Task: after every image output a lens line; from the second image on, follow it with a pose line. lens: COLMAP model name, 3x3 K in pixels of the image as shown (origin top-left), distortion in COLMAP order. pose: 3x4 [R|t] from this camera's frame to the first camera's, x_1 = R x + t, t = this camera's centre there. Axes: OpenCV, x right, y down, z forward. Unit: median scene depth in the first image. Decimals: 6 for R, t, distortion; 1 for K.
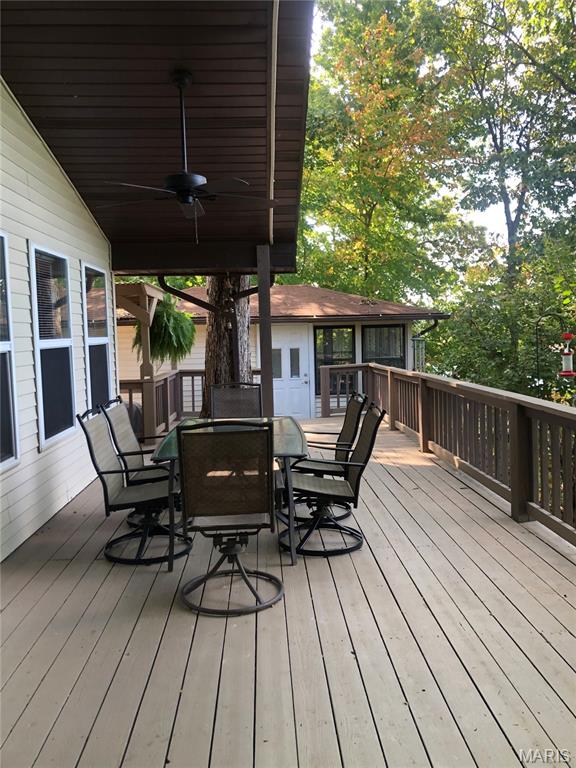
lens RADIAL K [[630.8, 0, 289.7], [0, 630.8, 386.8], [0, 0, 1]] dist [0.048286, -0.055826]
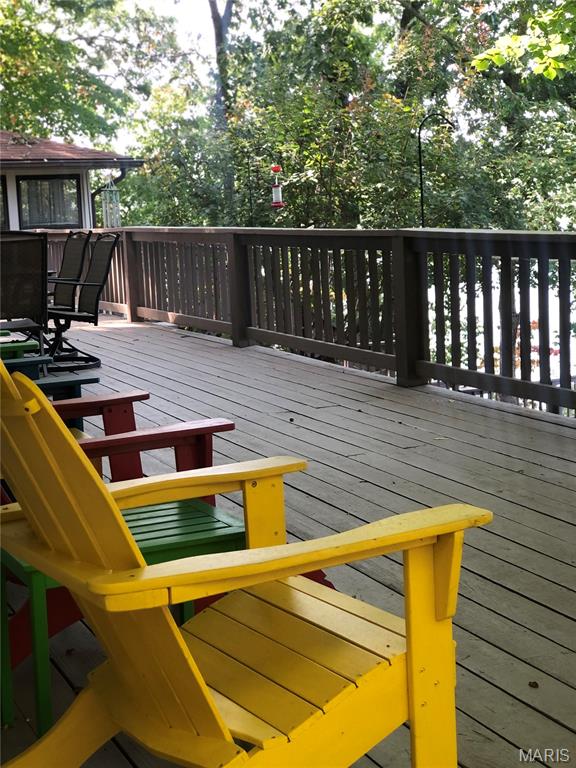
lens RADIAL K [[1267.8, 0, 289.3], [0, 1267.8, 383.2], [0, 0, 1]] dist [-0.000319, 0.000000]
pose [[0.927799, -0.059978, 0.368228, -0.056849], [0.042184, 0.997528, 0.056192, 0.026663], [-0.370689, -0.036602, 0.928036, -0.164819]]
